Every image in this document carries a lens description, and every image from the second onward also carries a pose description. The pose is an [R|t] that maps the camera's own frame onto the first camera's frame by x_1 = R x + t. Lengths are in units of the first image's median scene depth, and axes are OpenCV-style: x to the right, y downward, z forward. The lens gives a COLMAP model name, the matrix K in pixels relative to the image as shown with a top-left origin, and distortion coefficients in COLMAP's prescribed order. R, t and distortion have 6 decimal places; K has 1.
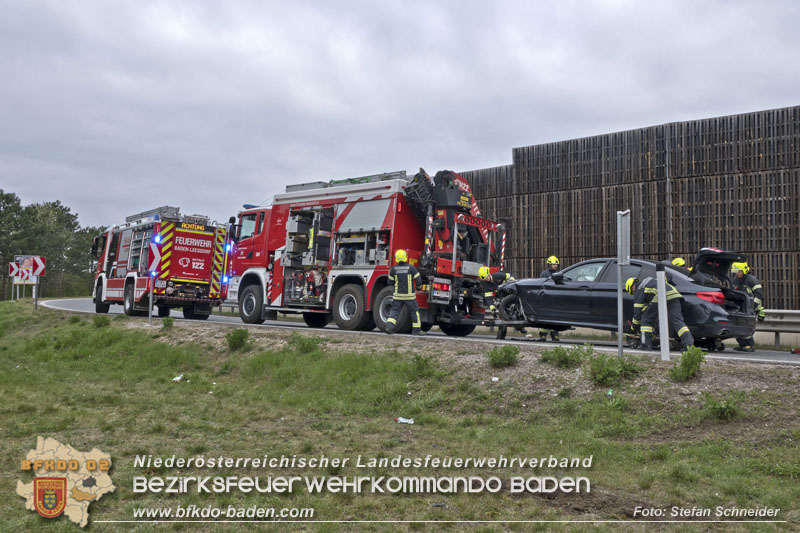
lens RADIAL K [[734.3, 0, 424.5], [0, 734.3, 252.0], [0, 0, 1]] dist [0.009588, -0.009292]
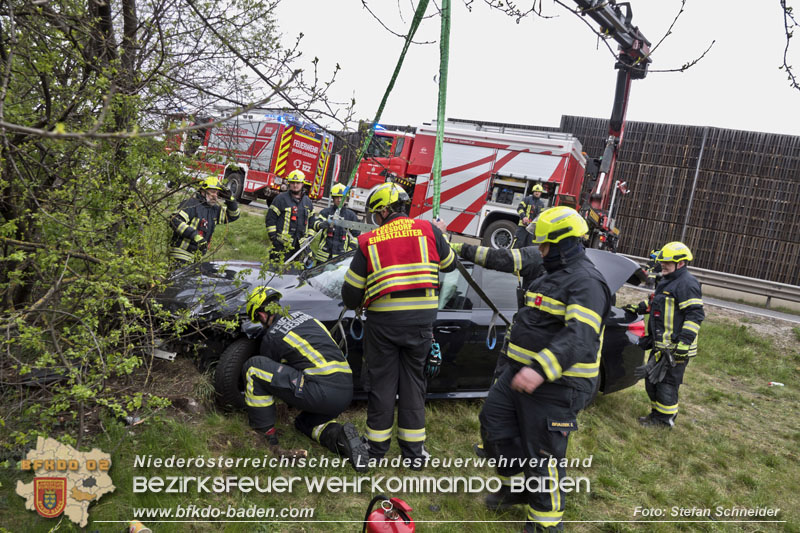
lens RADIAL K [[557.5, 0, 400.0], [0, 557.5, 266.5], [0, 0, 1]] dist [-0.006600, -0.001346]
pose [[0.953210, 0.119869, 0.277528, -0.414359], [-0.173233, 0.968938, 0.176493, -0.011957], [-0.247752, -0.216312, 0.944367, 0.136201]]
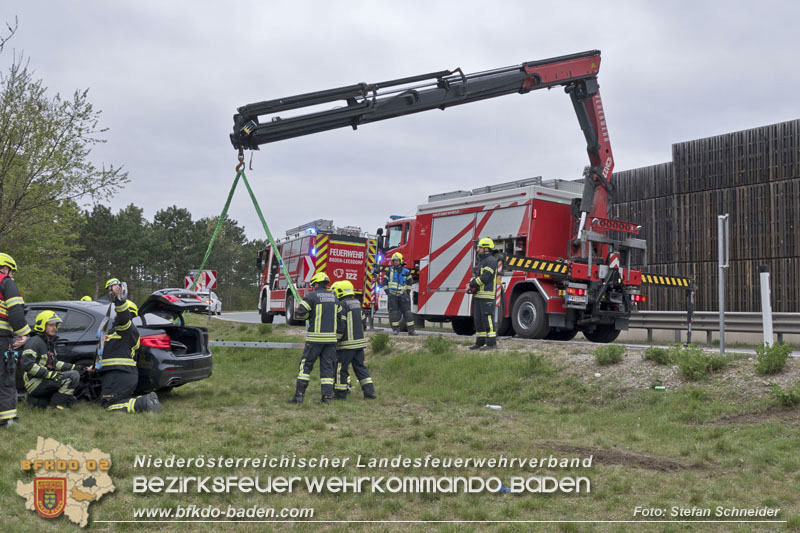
lens RADIAL K [[841.6, 0, 400.0], [0, 841.6, 266.5], [0, 0, 1]] dist [-0.010757, 0.014114]
pose [[0.966244, -0.019664, -0.256876, 0.063930], [0.021705, 0.999751, 0.005113, 0.000423], [0.256712, -0.010516, 0.966431, -0.127201]]
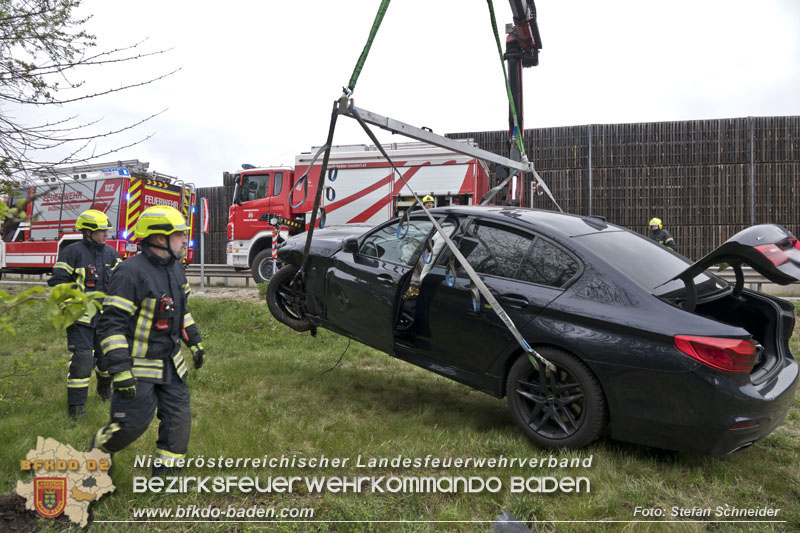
lens RADIAL K [[551.0, 0, 400.0], [0, 551.0, 266.5], [0, 0, 1]] dist [-0.003808, 0.000833]
pose [[0.886578, -0.011282, 0.462441, -0.391233], [-0.018703, 0.998011, 0.060206, 0.020611], [-0.462200, -0.062026, 0.884604, 0.269549]]
